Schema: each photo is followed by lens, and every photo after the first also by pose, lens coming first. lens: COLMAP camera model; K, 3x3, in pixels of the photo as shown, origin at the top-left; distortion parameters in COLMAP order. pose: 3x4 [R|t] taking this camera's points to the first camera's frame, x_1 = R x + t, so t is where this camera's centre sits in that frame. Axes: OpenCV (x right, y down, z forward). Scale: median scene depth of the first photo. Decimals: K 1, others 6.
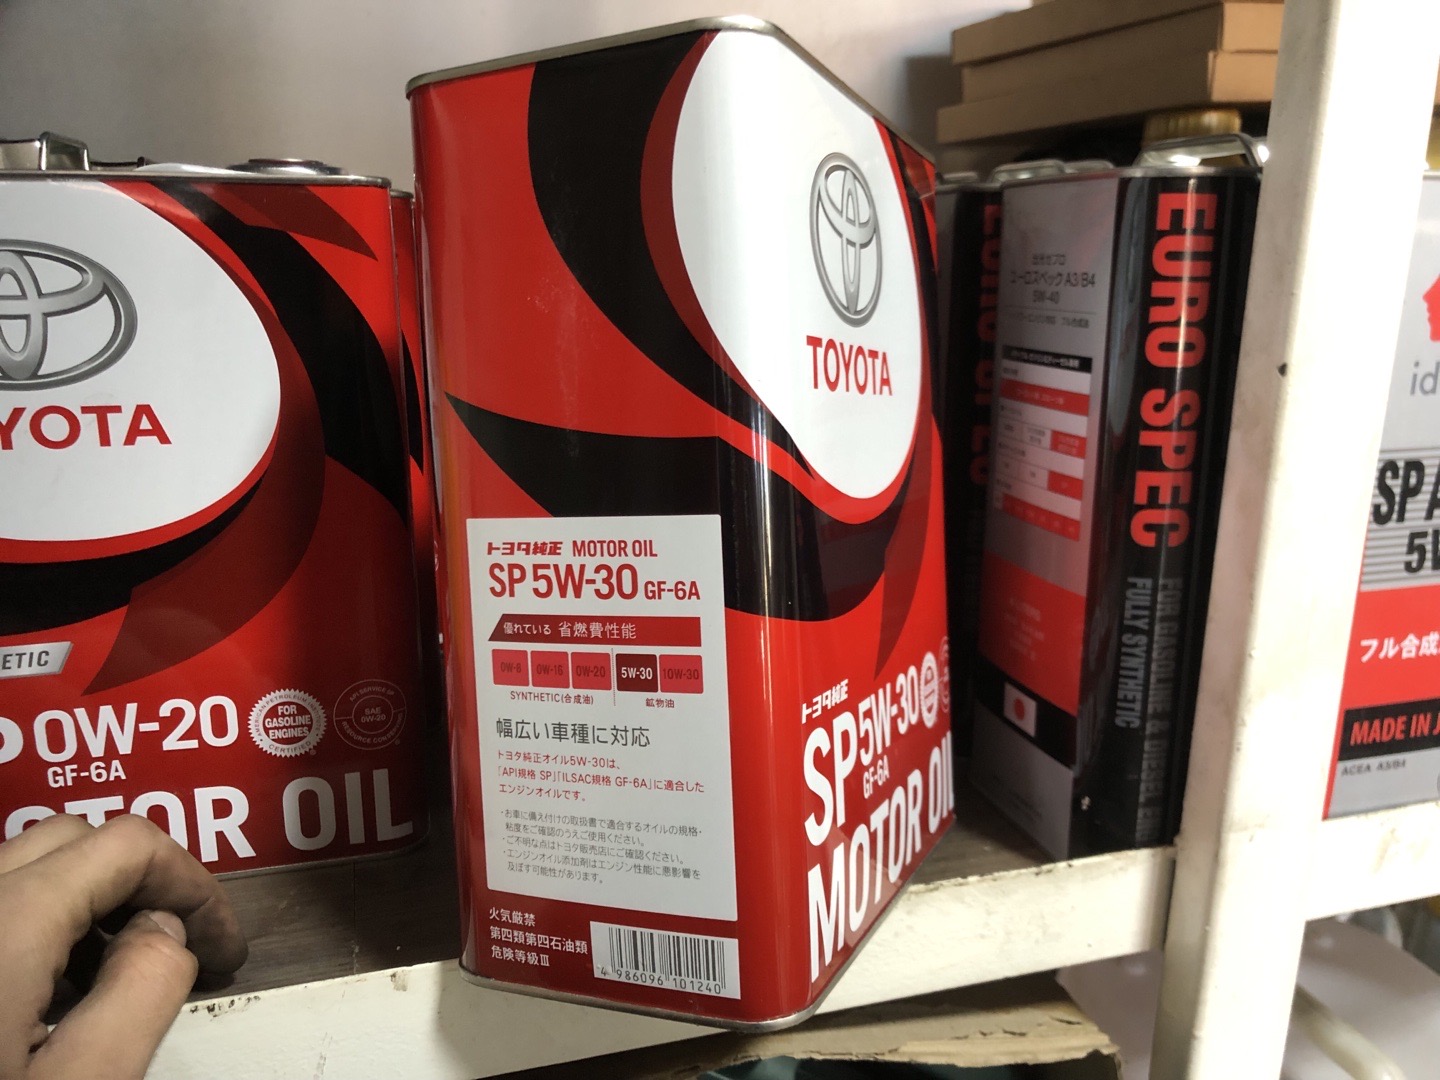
lens RADIAL K [[1254.4, 0, 720.0], [0, 1254.4, 540.0], [0, 0, 1]] dist [-0.059426, 0.125319]
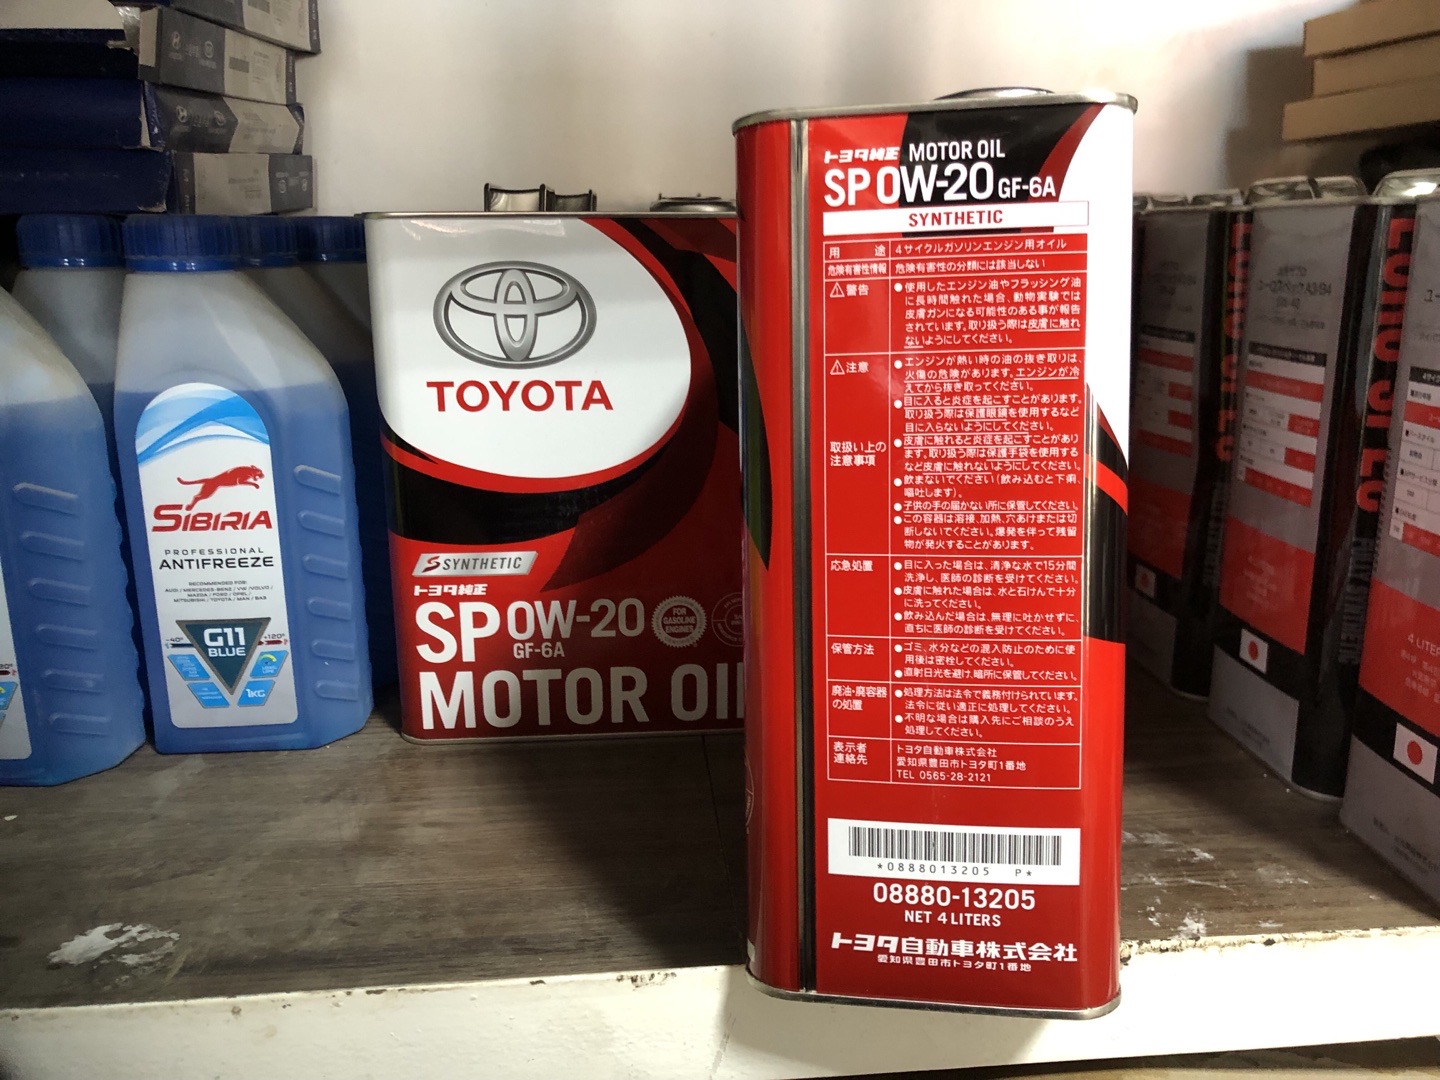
lens RADIAL K [[1201.9, 0, 715.4], [0, 1201.9, 532.7], [0, 0, 1]] dist [-0.001449, 0.010428]
pose [[0.945829, 0.066908, -0.317695, 0.089817], [-0.071932, 0.997401, -0.004095, 0.053545], [0.316595, 0.026726, 0.948184, -0.203360]]
